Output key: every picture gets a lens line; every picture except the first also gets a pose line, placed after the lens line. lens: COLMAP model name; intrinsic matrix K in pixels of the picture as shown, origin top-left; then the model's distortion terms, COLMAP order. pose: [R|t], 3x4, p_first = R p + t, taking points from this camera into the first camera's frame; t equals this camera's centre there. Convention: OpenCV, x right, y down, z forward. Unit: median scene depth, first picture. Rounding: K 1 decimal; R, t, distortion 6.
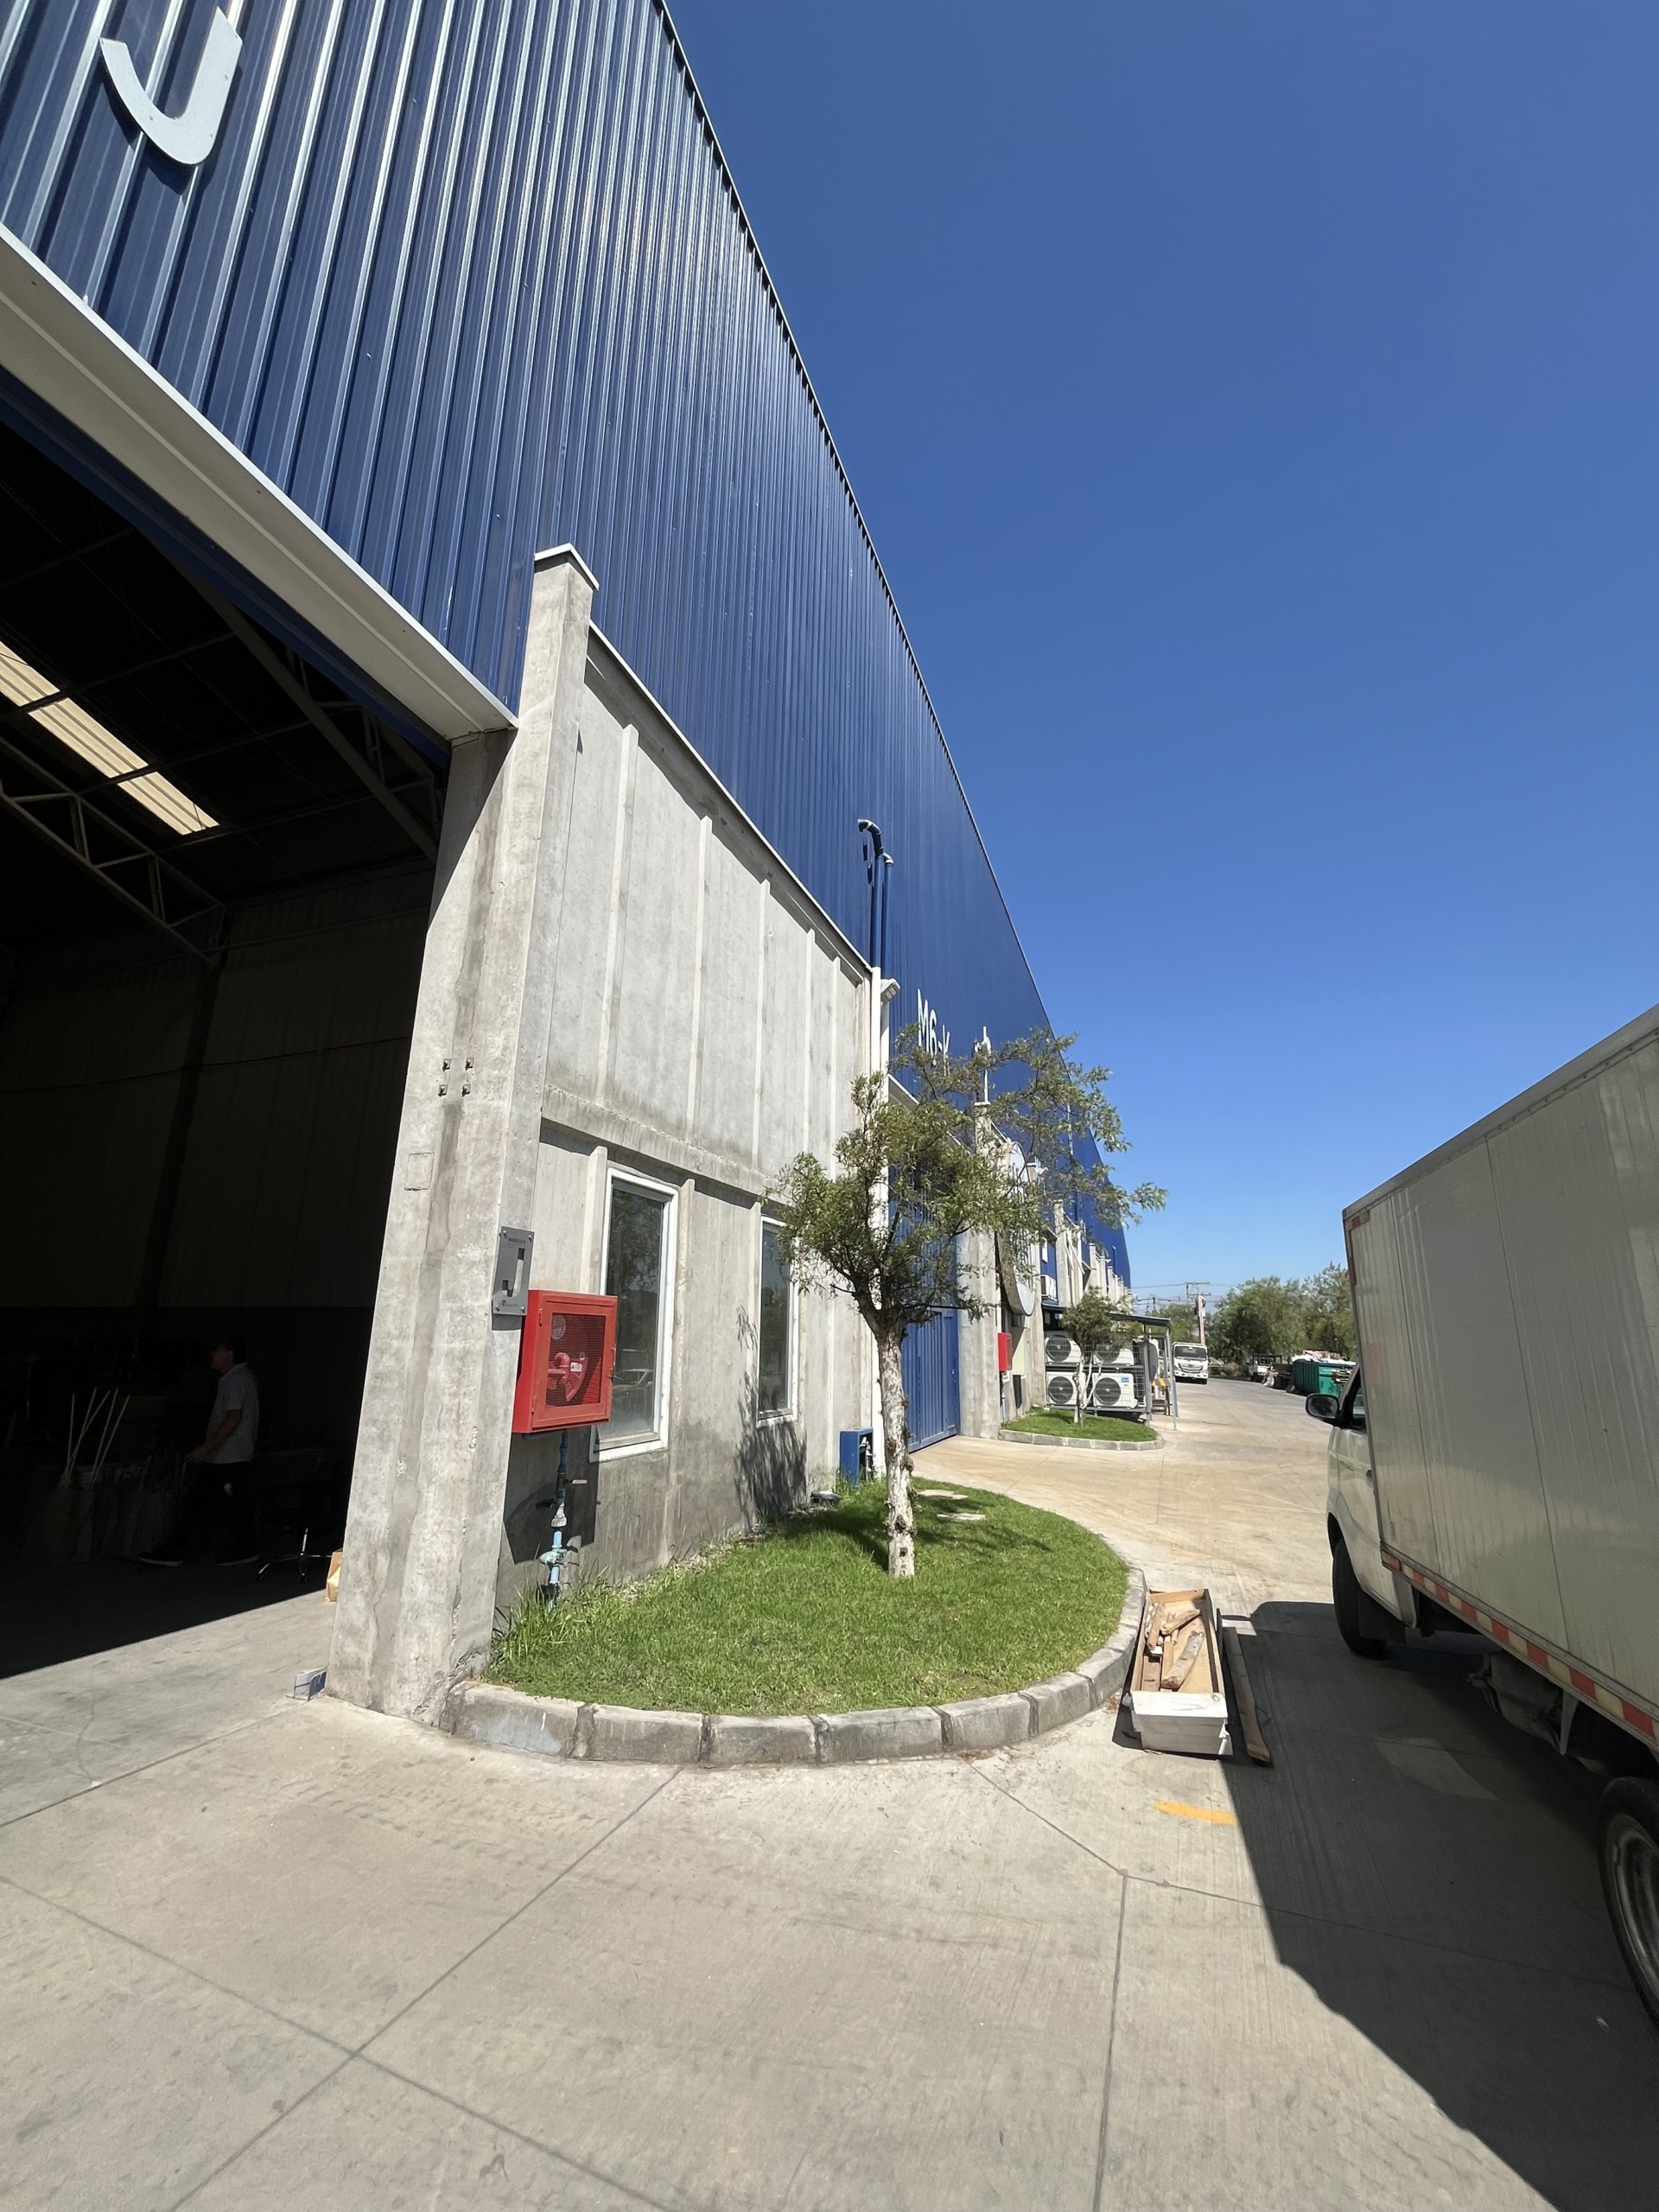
lens RADIAL K [[889.5, 0, 832.7], [0, 889.5, 1110.3], [0, 0, 1]] dist [-0.003168, -0.000412]
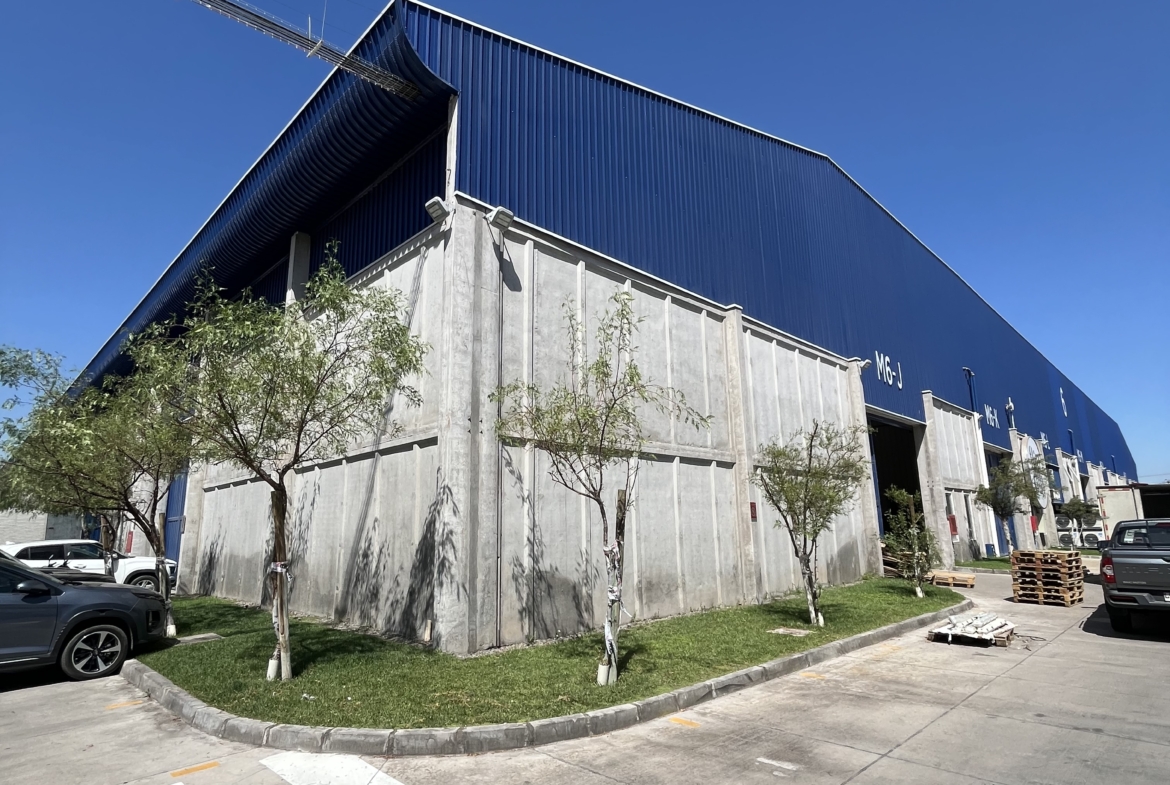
lens RADIAL K [[627.7, 0, 580.3], [0, 627.7, 394.7], [0, 0, 1]] dist [0.000132, -0.002259]
pose [[0.906672, -0.115166, -0.405812, -0.217113], [0.133200, 0.990954, 0.016375, -0.300509], [0.400255, -0.068901, 0.913810, -1.151957]]
